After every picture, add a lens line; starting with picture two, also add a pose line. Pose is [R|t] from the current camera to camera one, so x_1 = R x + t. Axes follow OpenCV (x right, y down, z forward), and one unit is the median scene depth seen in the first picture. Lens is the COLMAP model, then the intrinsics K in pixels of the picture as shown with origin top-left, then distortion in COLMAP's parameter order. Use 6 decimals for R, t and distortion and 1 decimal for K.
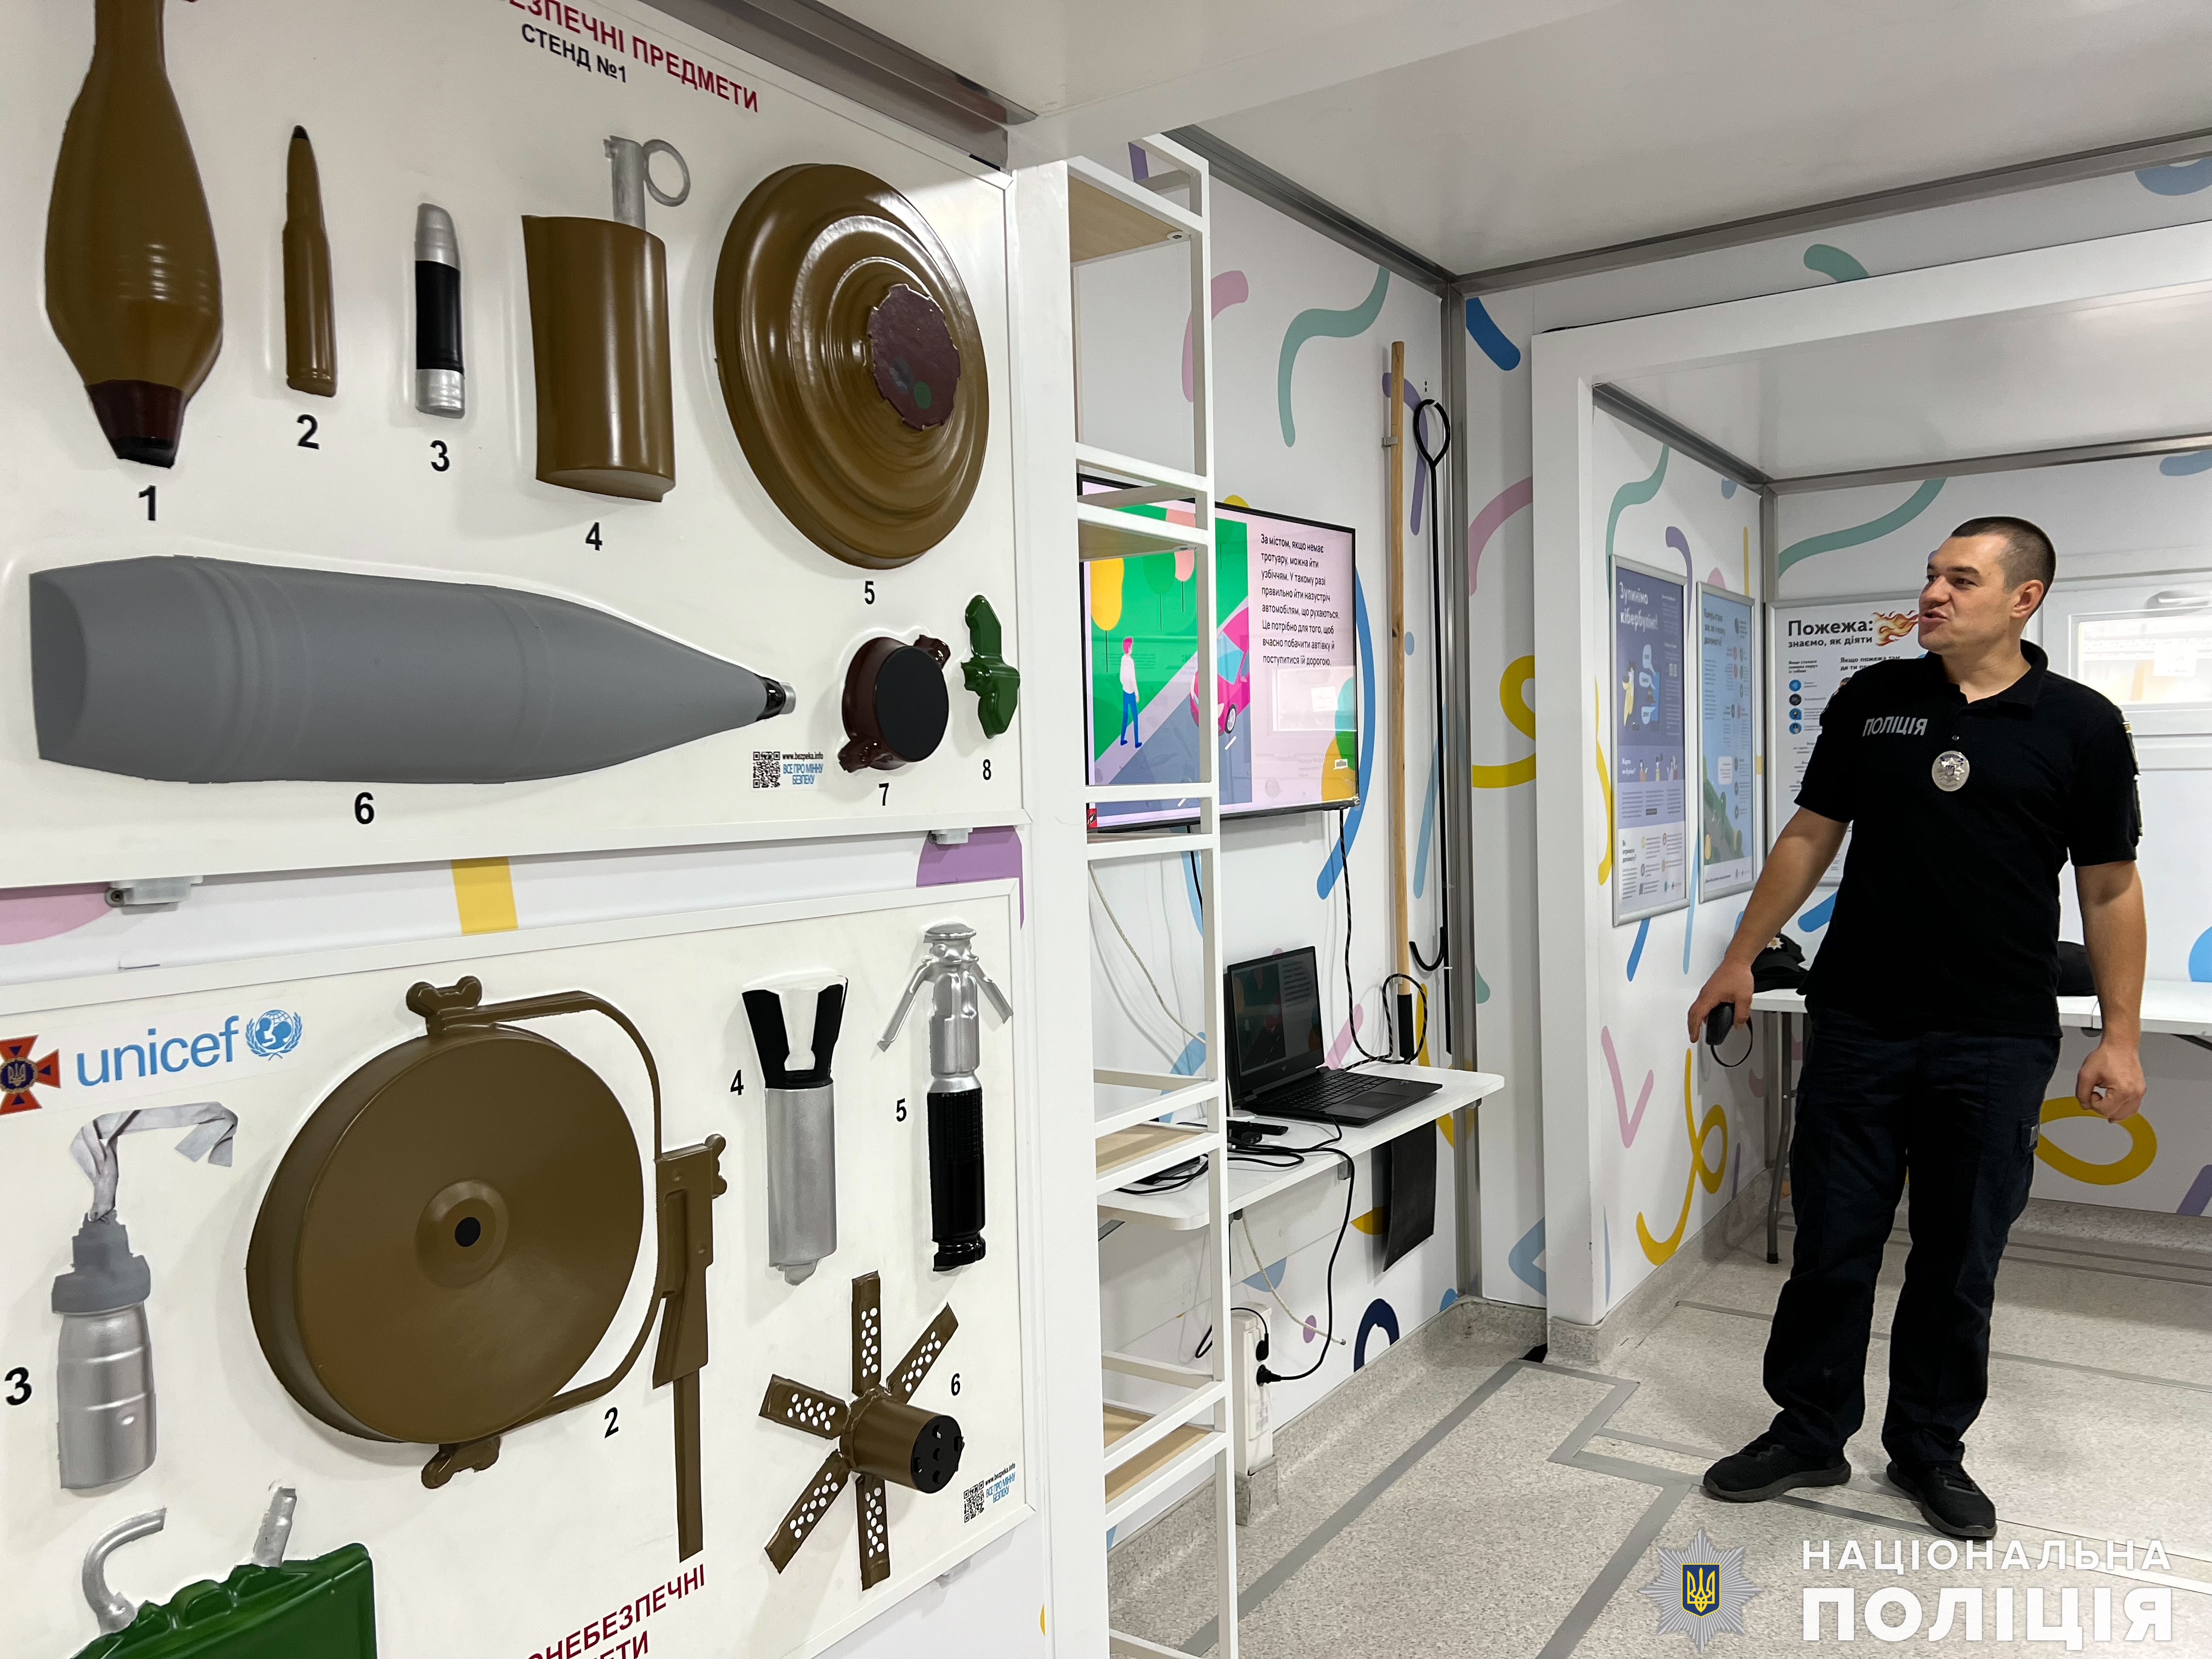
lens RADIAL K [[1671.1, 0, 1102.4], [0, 1671.1, 833.8], [0, 0, 1]] dist [0.025158, -0.044715]
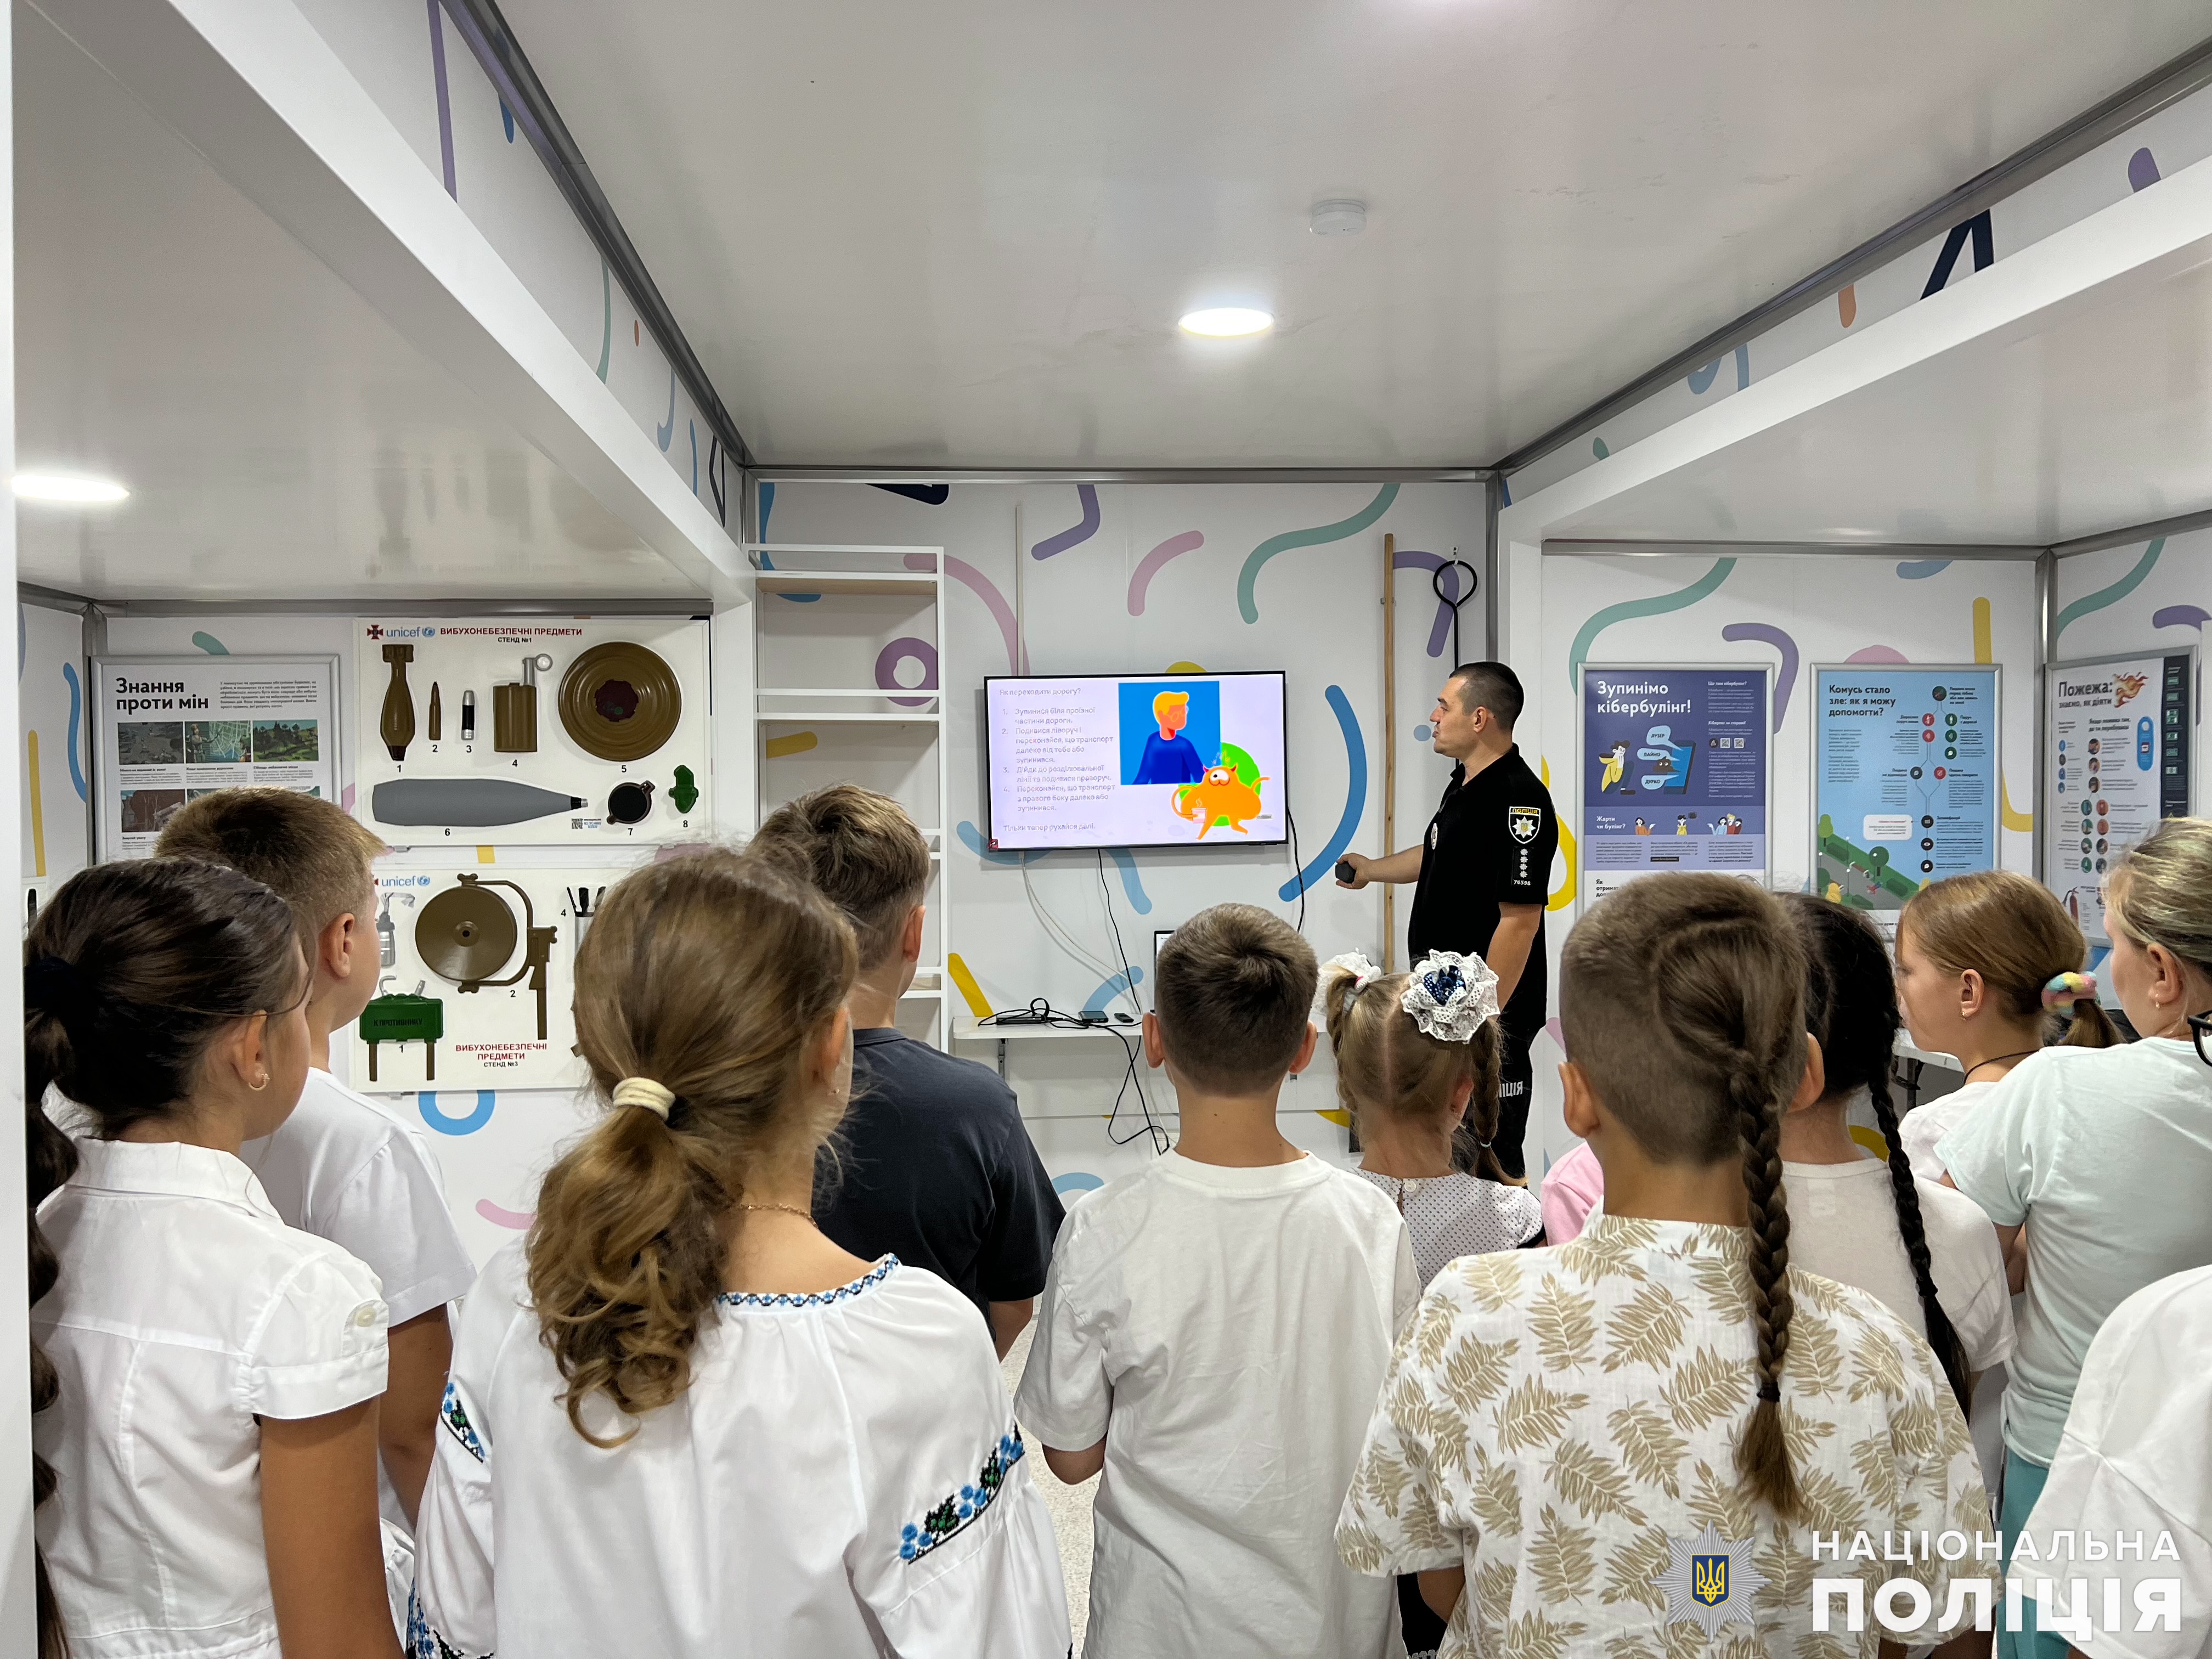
lens RADIAL K [[1671.1, 0, 1109.1], [0, 1671.1, 826.4], [0, 0, 1]] dist [0.025158, -0.044715]
pose [[0.642277, 0.031677, -0.765818, 3.265587], [-0.036880, 0.999266, 0.010402, -0.112963], [0.765585, 0.021562, 0.642973, -0.399021]]
